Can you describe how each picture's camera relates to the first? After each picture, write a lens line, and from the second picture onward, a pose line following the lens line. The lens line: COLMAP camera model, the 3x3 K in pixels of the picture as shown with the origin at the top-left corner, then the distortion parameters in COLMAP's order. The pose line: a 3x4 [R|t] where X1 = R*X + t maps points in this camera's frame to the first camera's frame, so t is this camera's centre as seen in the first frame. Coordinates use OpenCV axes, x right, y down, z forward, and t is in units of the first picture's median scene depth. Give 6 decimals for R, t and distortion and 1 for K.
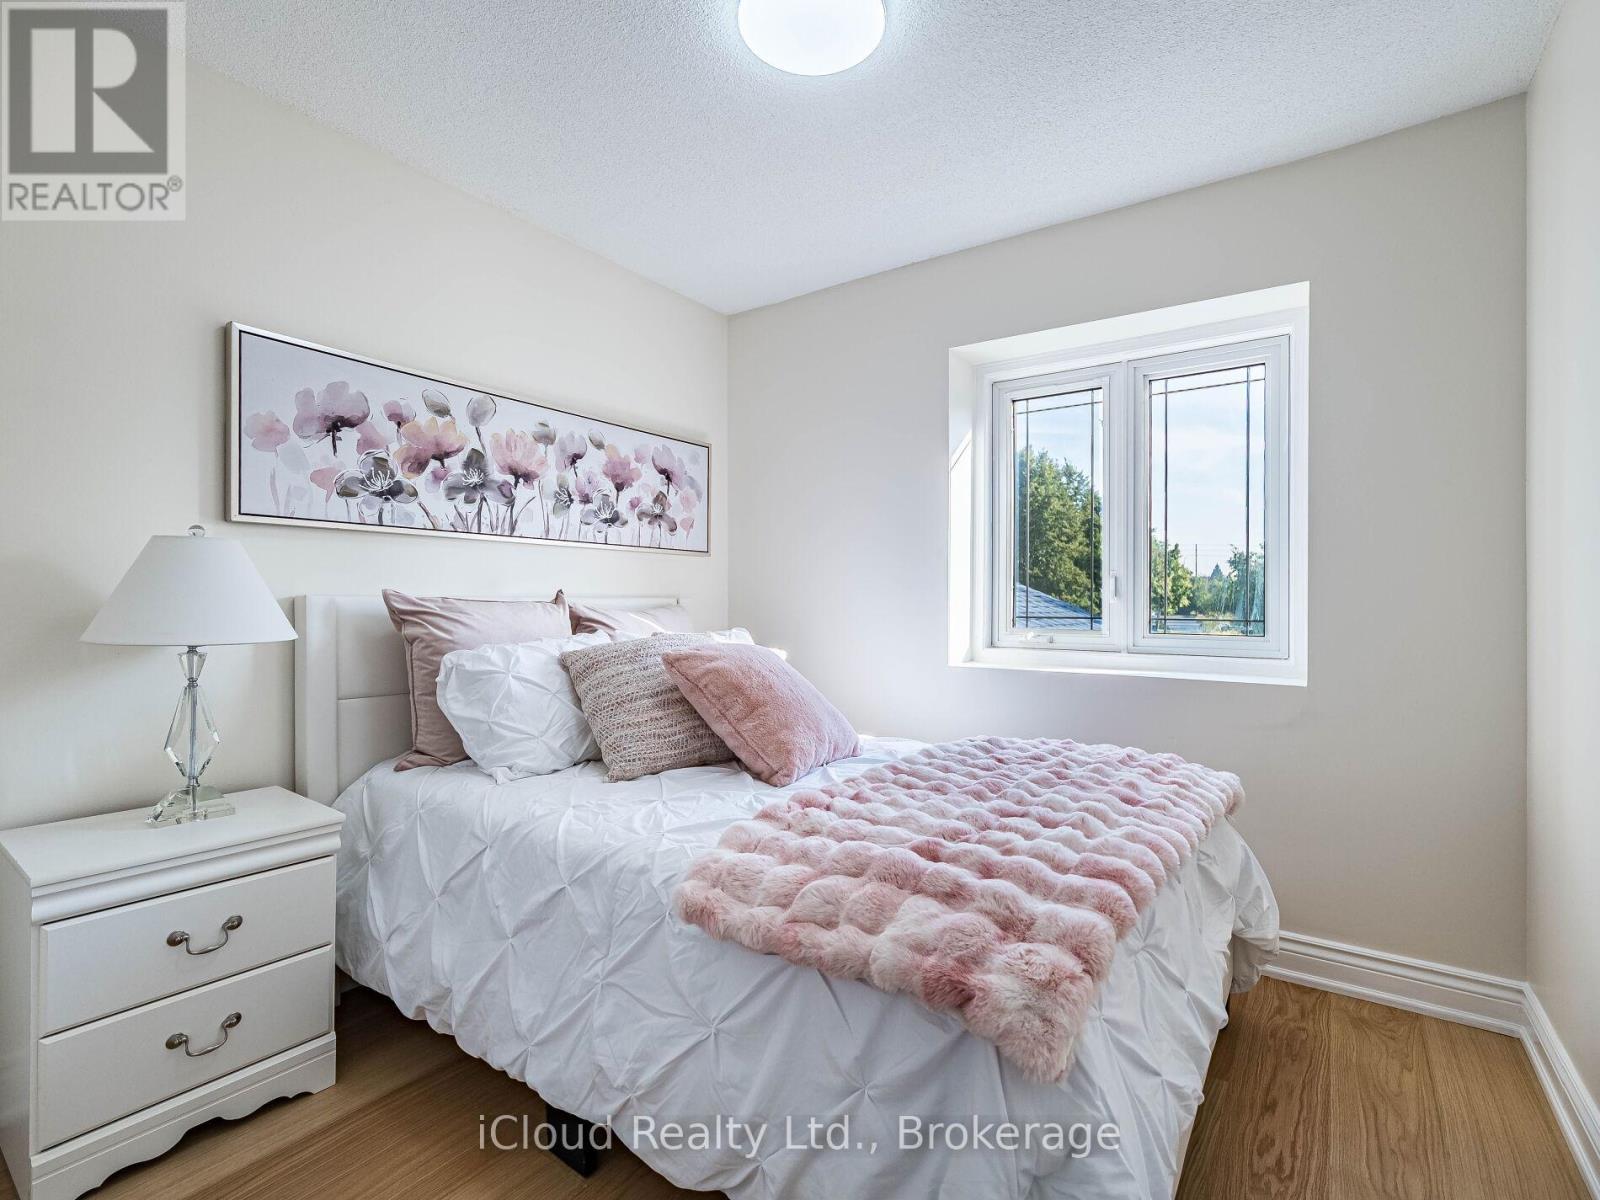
lens RADIAL K [[771.2, 0, 793.8], [0, 771.2, 603.0], [0, 0, 1]] dist [-0.000007, -0.000040]
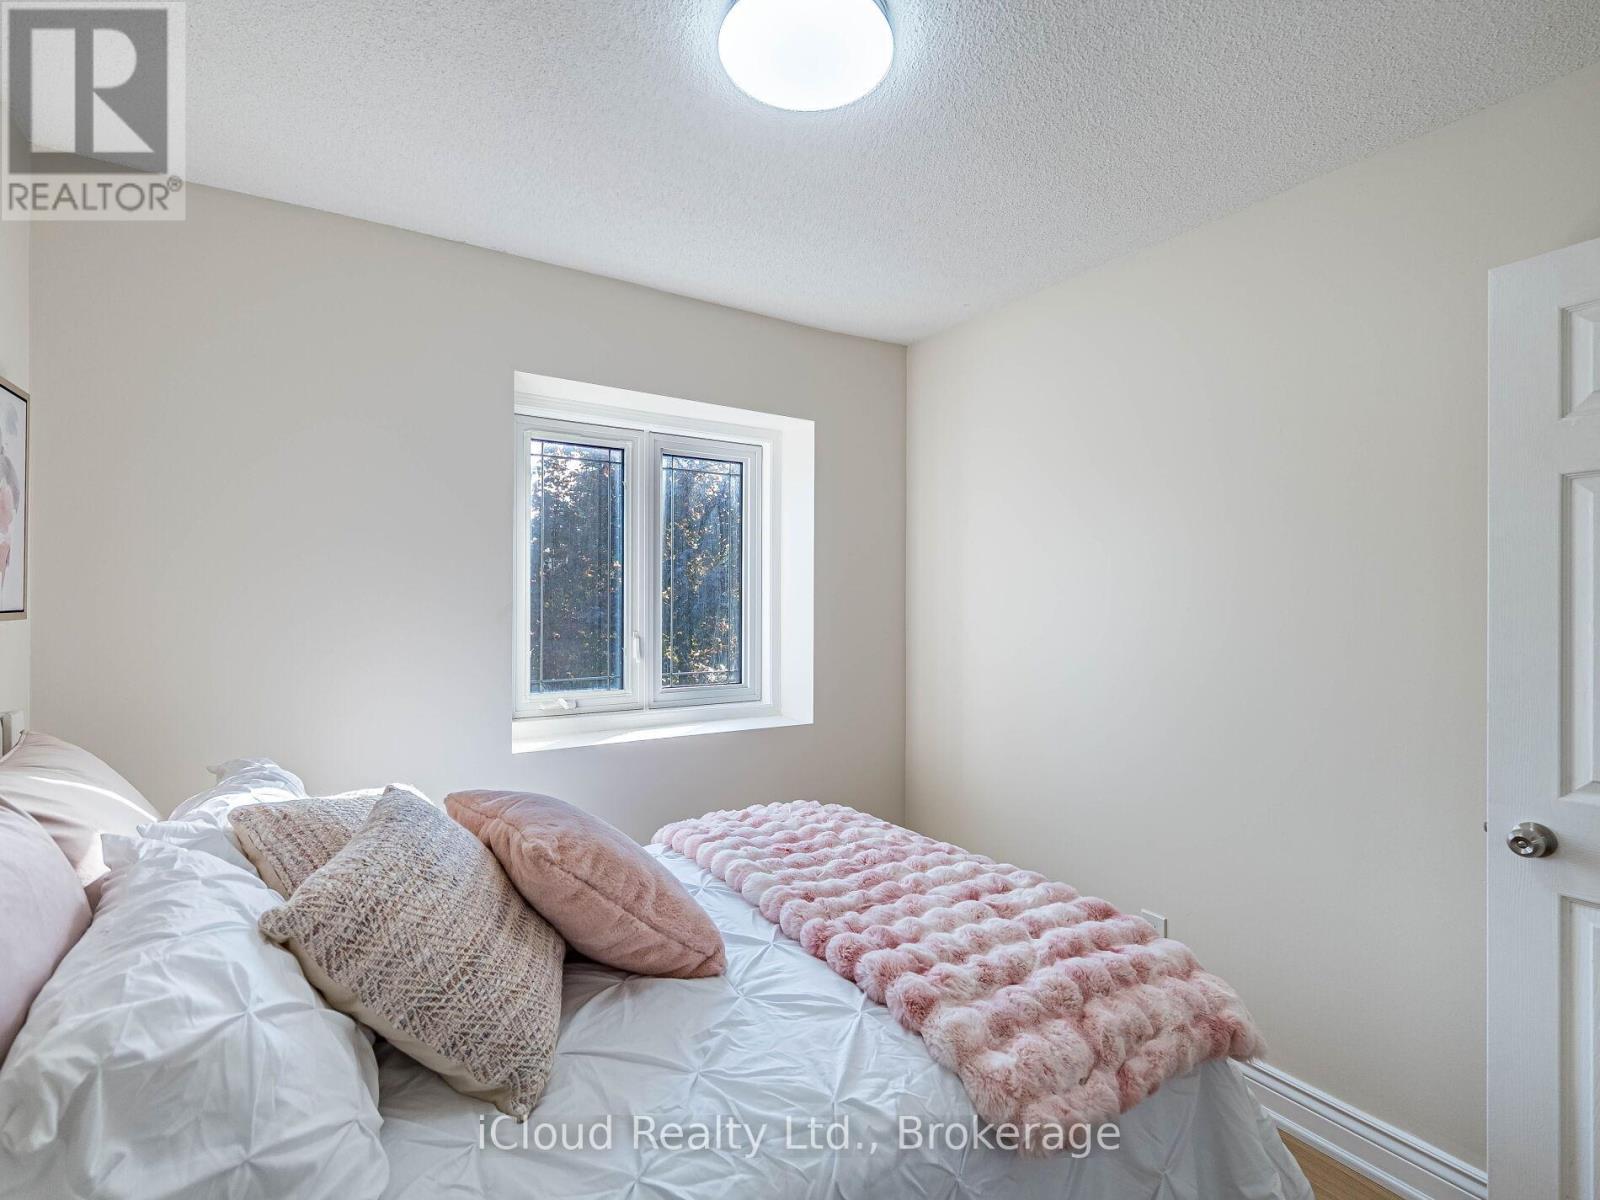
lens RADIAL K [[765.6, 0, 777.2], [0, 765.6, 610.2], [0, 0, 1]] dist [0.000725, -0.000416]
pose [[0.384453, -0.022125, 0.922879, -0.586961], [-0.001181, 0.999700, 0.024459, -0.122834], [-0.923144, -0.010493, 0.384312, 0.546542]]
